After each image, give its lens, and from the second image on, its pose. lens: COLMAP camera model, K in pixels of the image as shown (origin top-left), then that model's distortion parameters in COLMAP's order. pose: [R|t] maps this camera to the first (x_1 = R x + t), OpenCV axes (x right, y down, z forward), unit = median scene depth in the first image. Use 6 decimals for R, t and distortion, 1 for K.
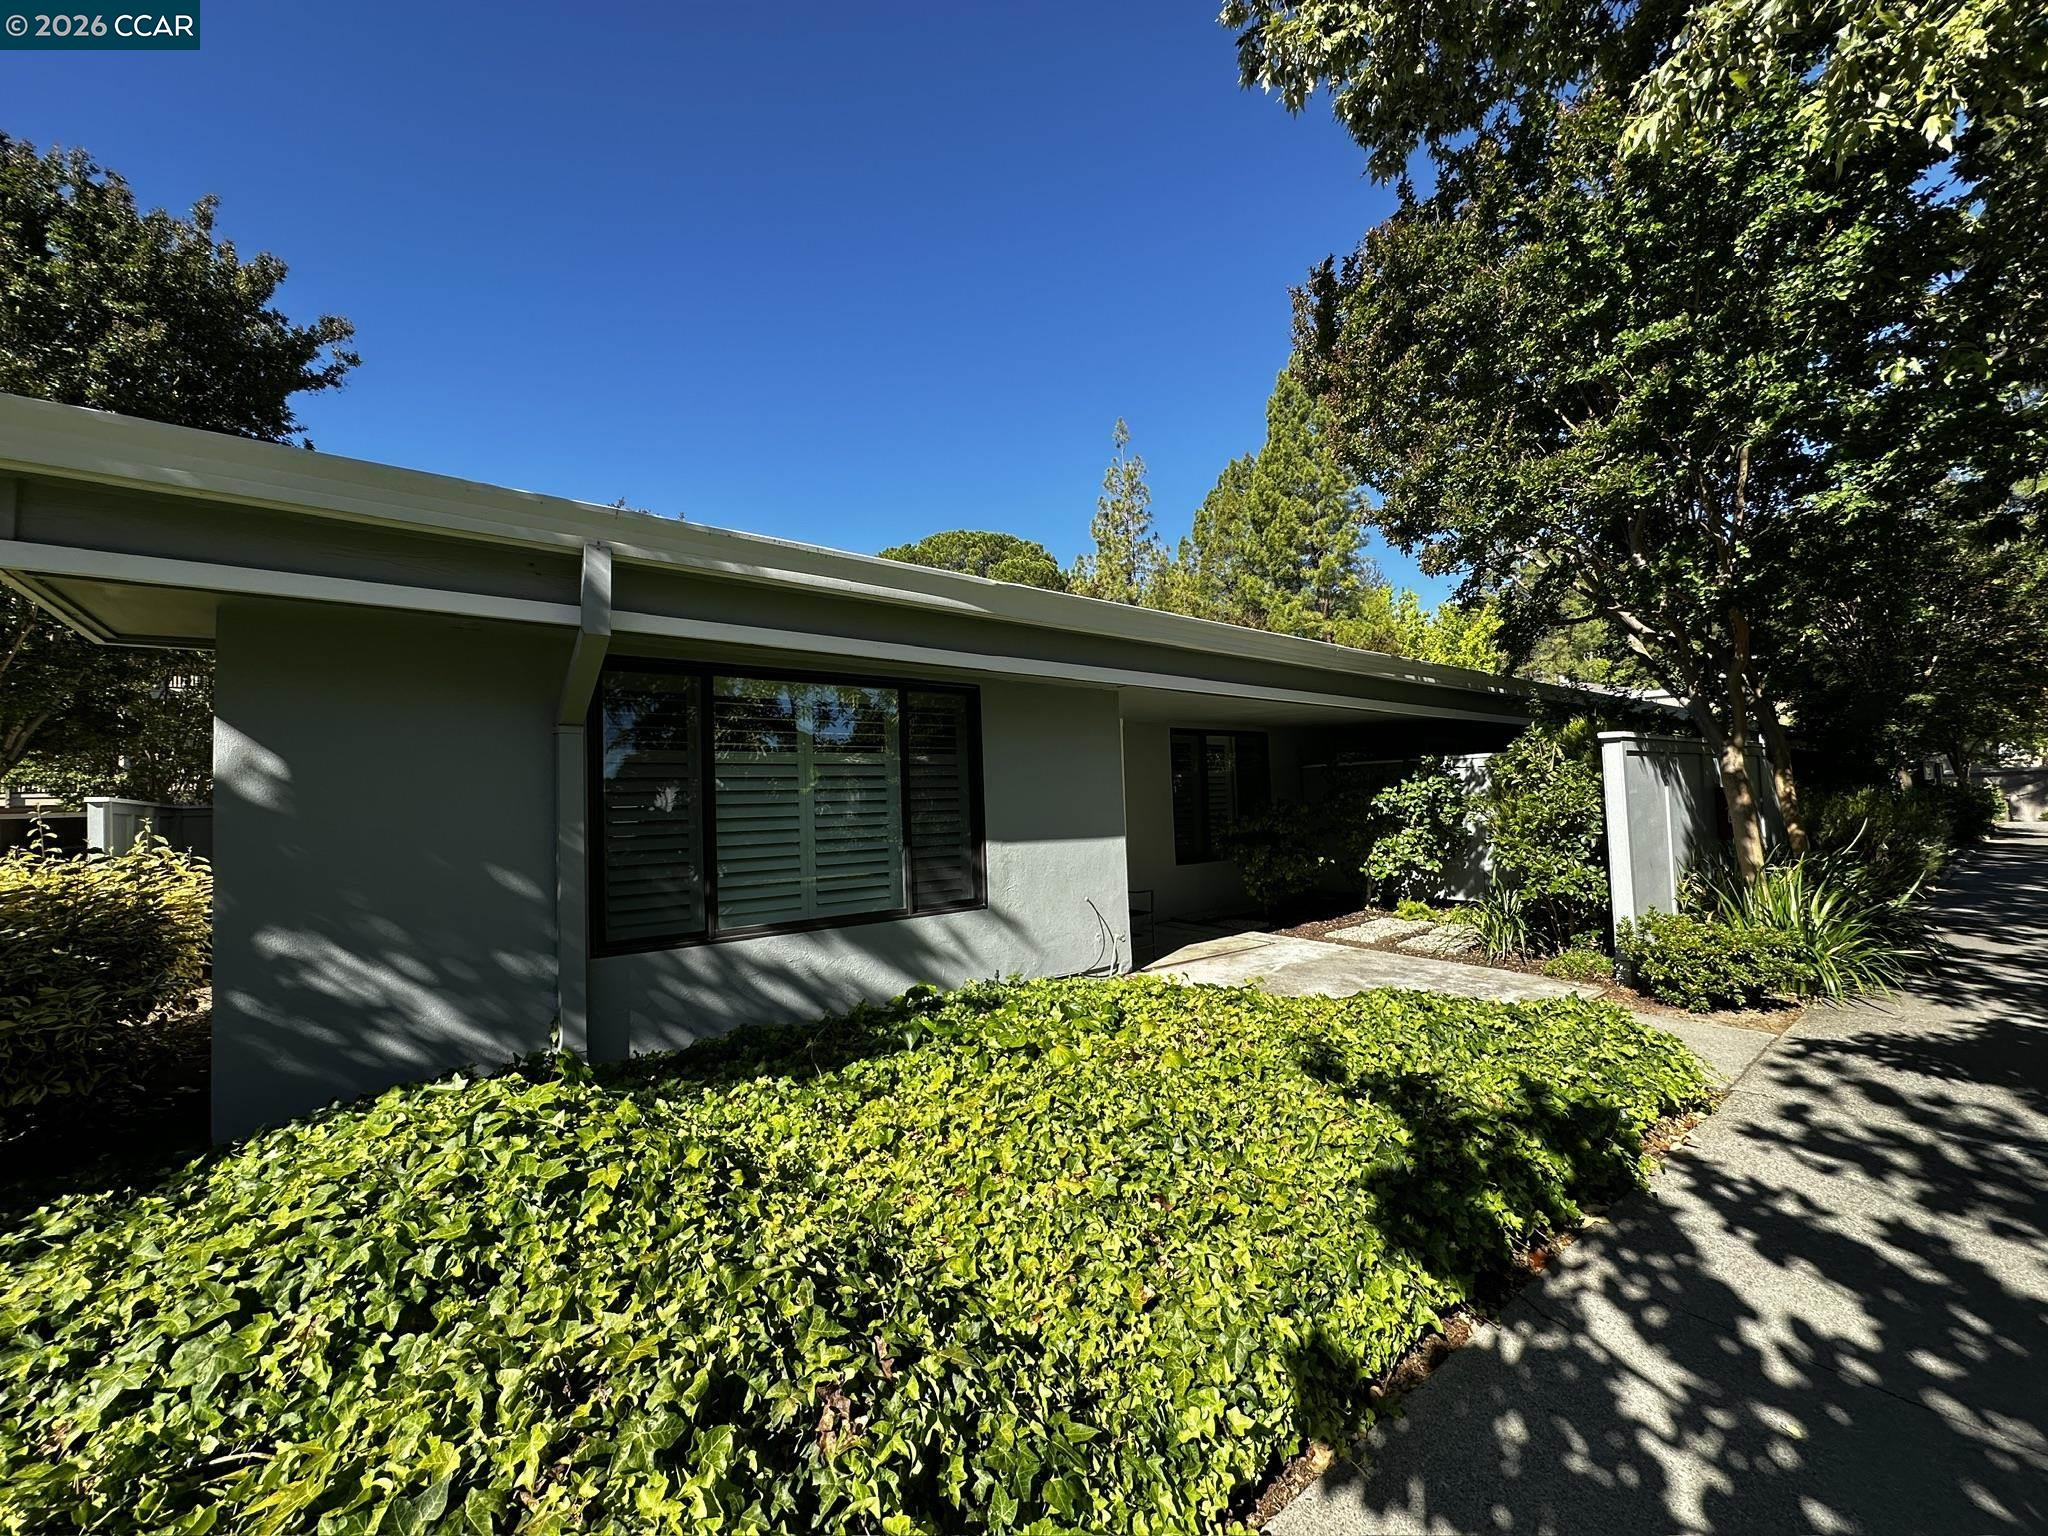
lens RADIAL K [[817.1, 0, 1025.4], [0, 817.1, 766.9], [0, 0, 1]] dist [0.000760, 0.001045]
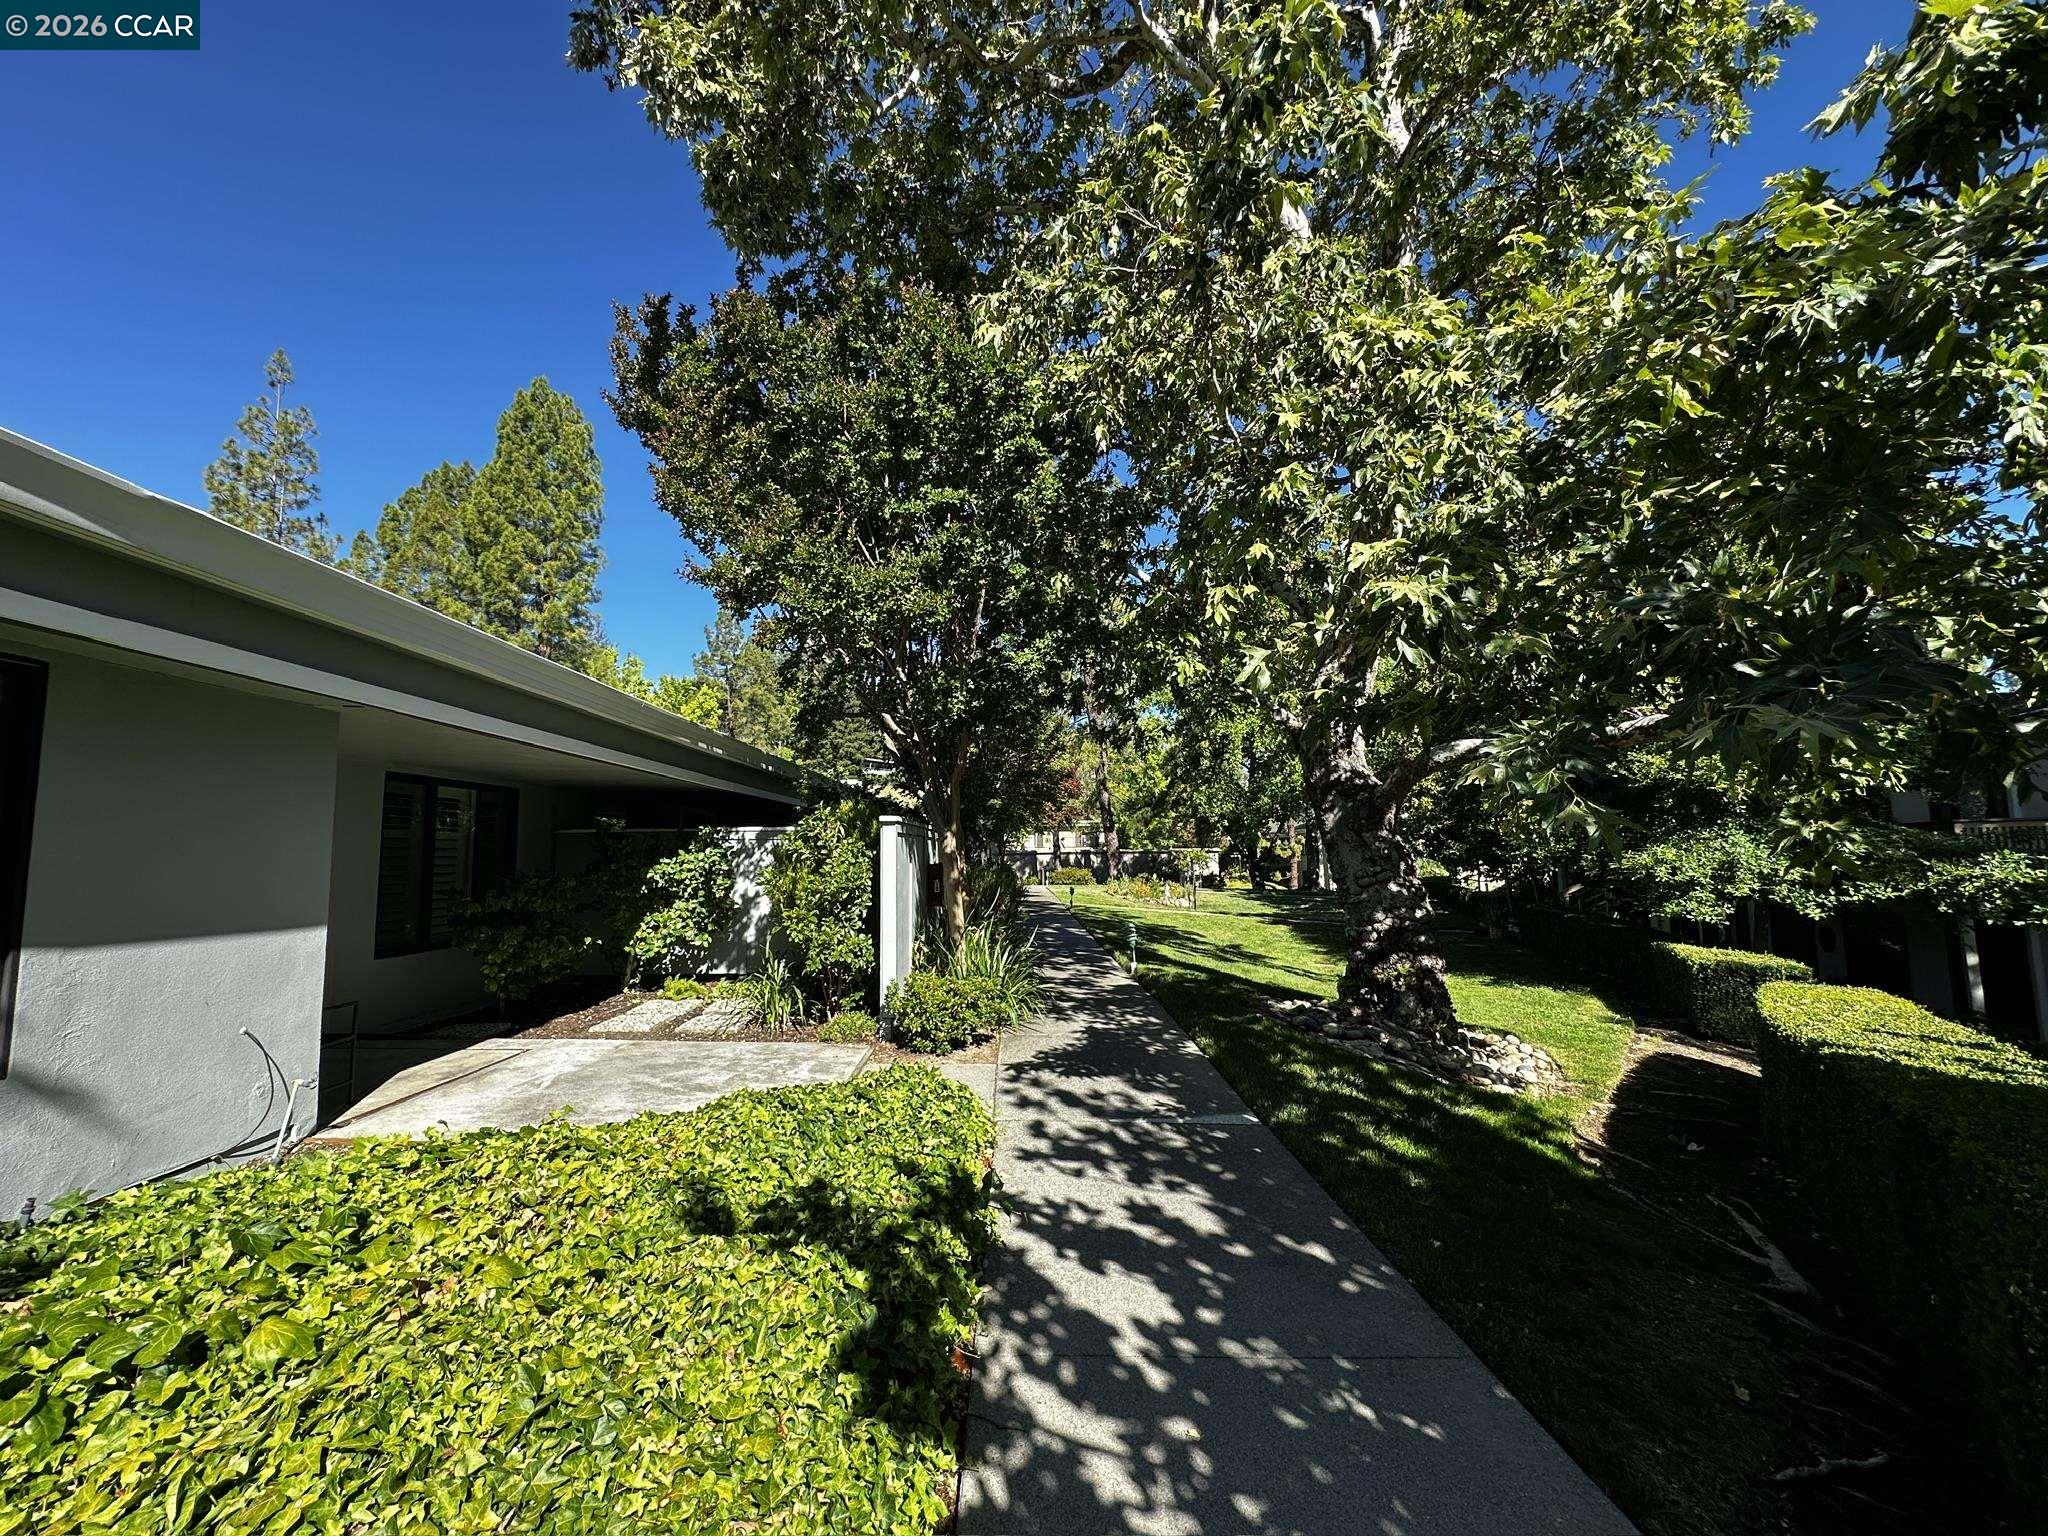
lens RADIAL K [[817.6, 0, 1023.0], [0, 817.6, 768.0], [0, 0, 1]] dist [-0.003247, 0.001533]
pose [[0.616184, 0.105450, 0.780511, -0.074837], [-0.042879, 0.994018, -0.100444, -0.002159], [-0.786434, 0.028424, 0.617020, 0.149732]]
